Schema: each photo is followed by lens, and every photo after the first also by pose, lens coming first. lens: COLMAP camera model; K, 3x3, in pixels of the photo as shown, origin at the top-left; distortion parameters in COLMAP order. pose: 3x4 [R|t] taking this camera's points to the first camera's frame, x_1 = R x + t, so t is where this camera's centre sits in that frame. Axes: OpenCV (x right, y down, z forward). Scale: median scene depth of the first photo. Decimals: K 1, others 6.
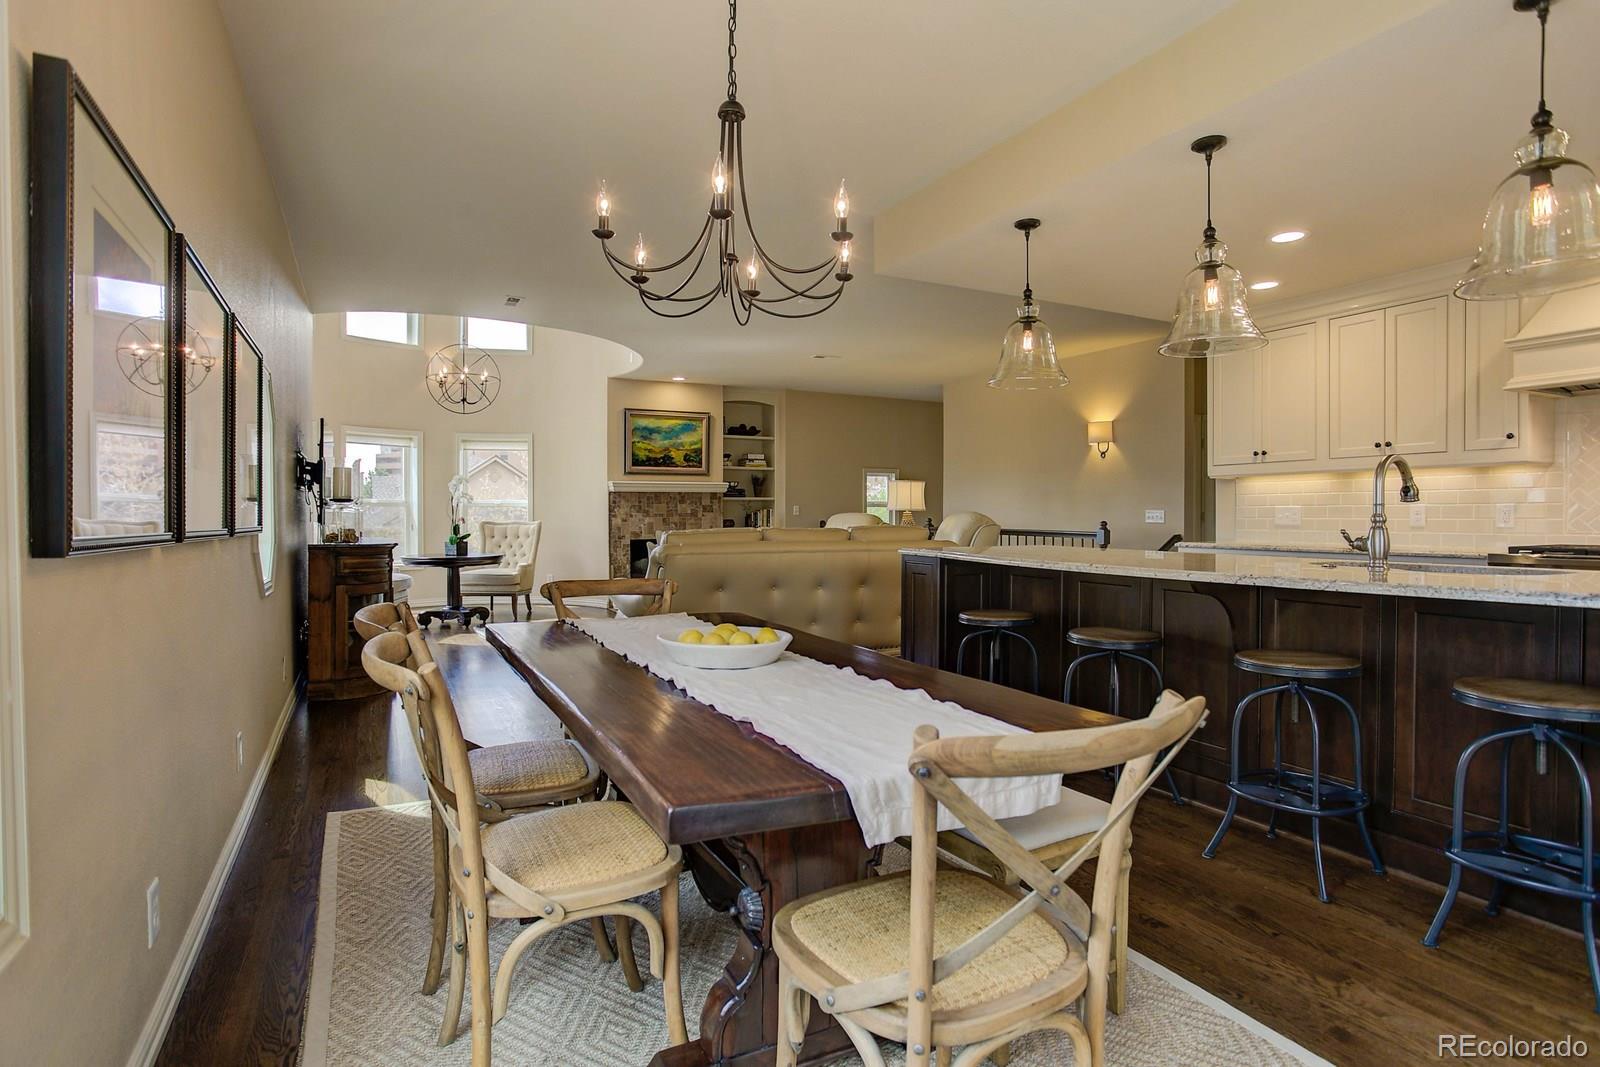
lens RADIAL K [[839.2, 0, 803.8], [0, 839.2, 515.7], [0, 0, 1]] dist [-0.001554, 0.000339]
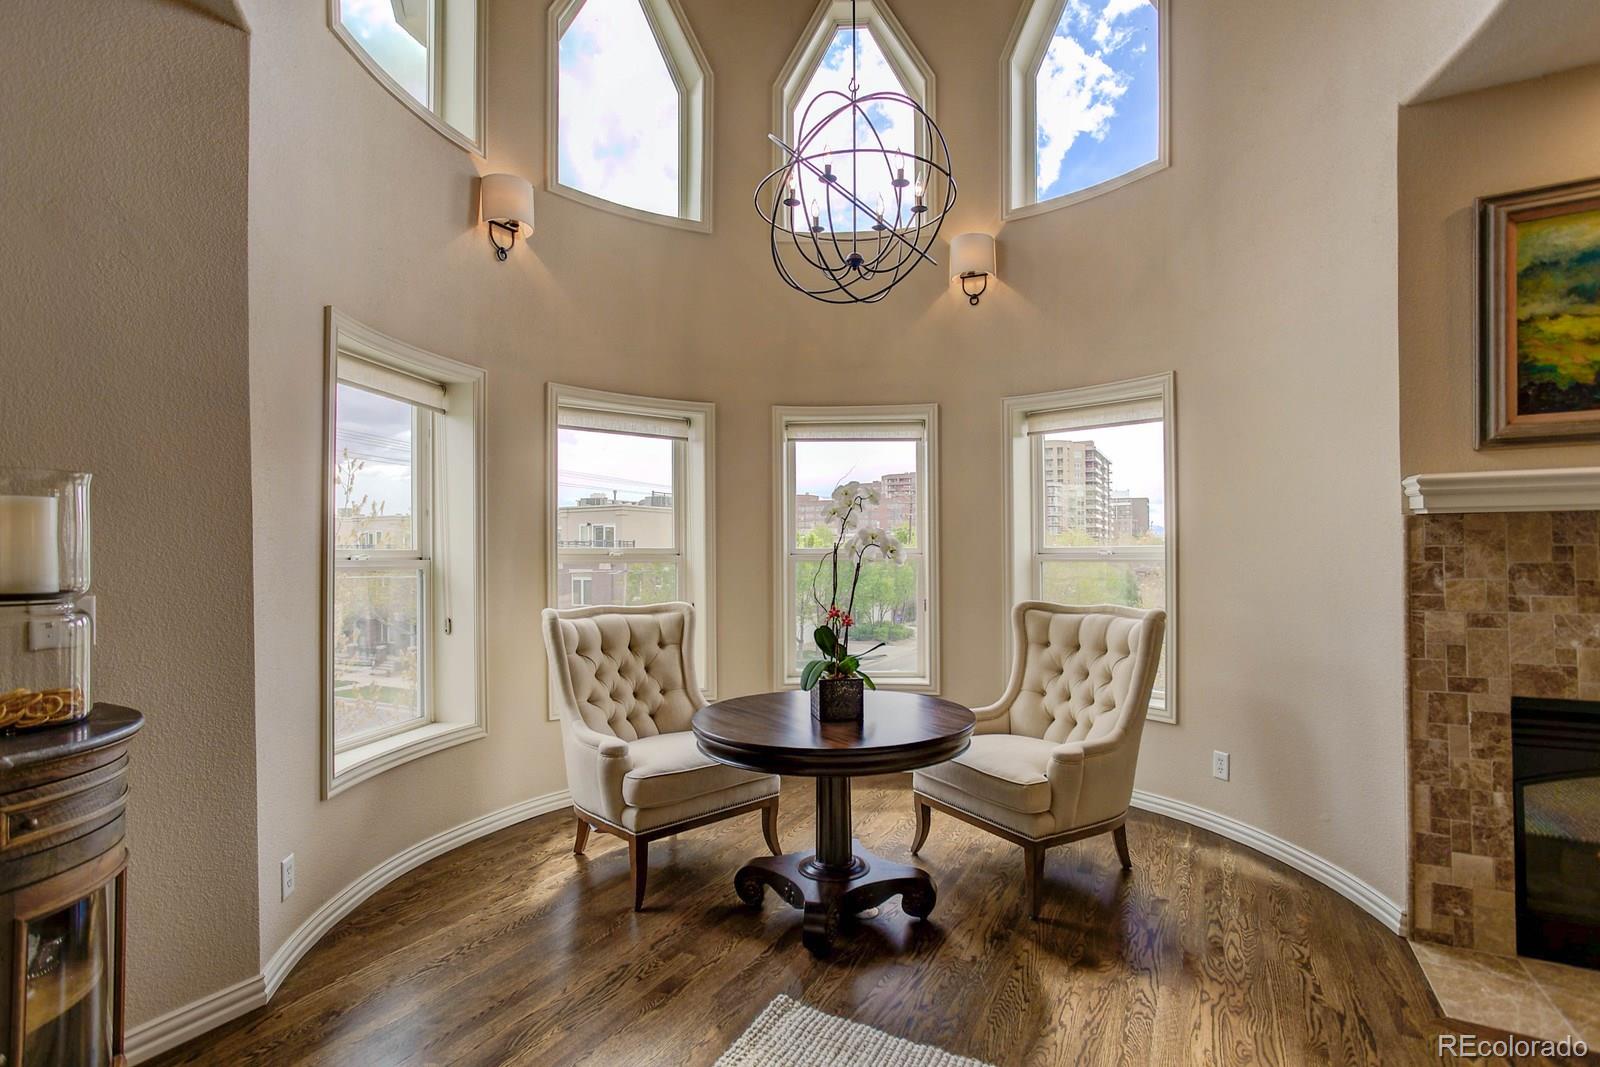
lens RADIAL K [[777.4, 0, 804.2], [0, 777.4, 544.7], [0, 0, 1]] dist [-0.051986, 0.033783]
pose [[0.552499, -0.008318, -0.833472, -0.129669], [0.002206, 0.999961, -0.008518, -0.016981], [0.833511, 0.002867, 0.552496, 0.680113]]
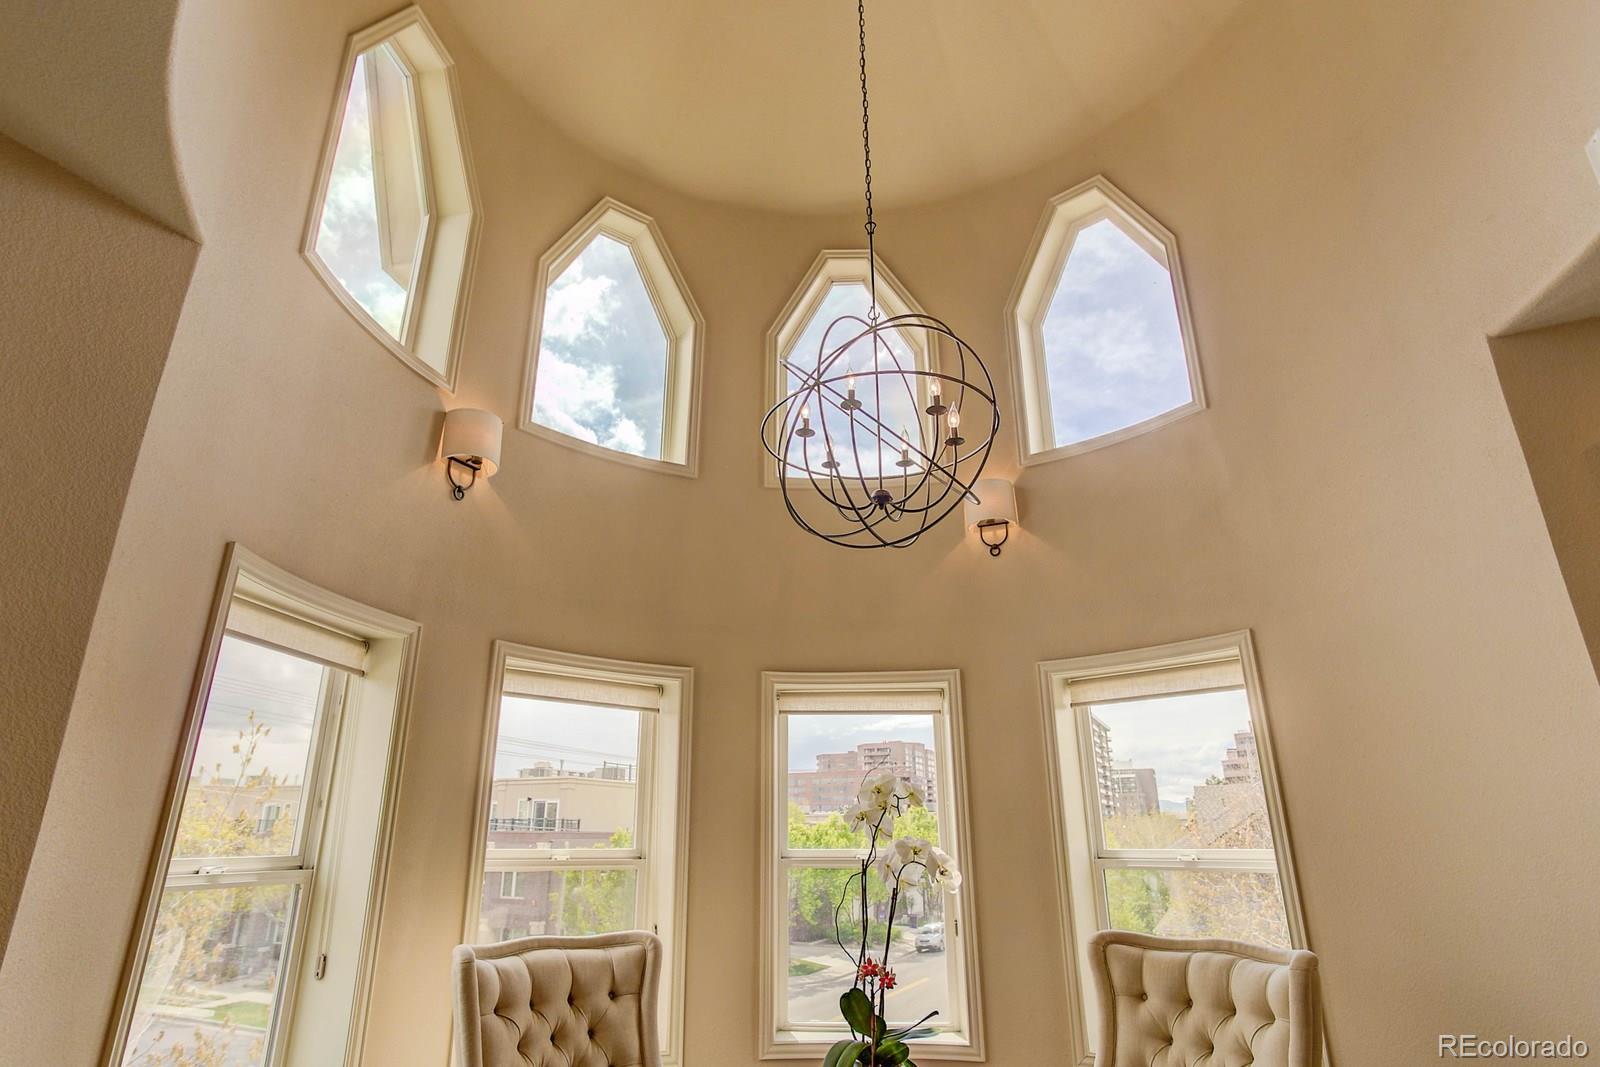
lens RADIAL K [[841.1, 0, 783.8], [0, 841.1, 535.2], [0, 0, 1]] dist [-0.032233, 0.001962]
pose [[0.561976, -0.276129, -0.779702, -0.170675], [-0.001934, 0.942192, -0.335069, -0.026153], [0.827151, 0.189809, 0.528955, 0.692700]]
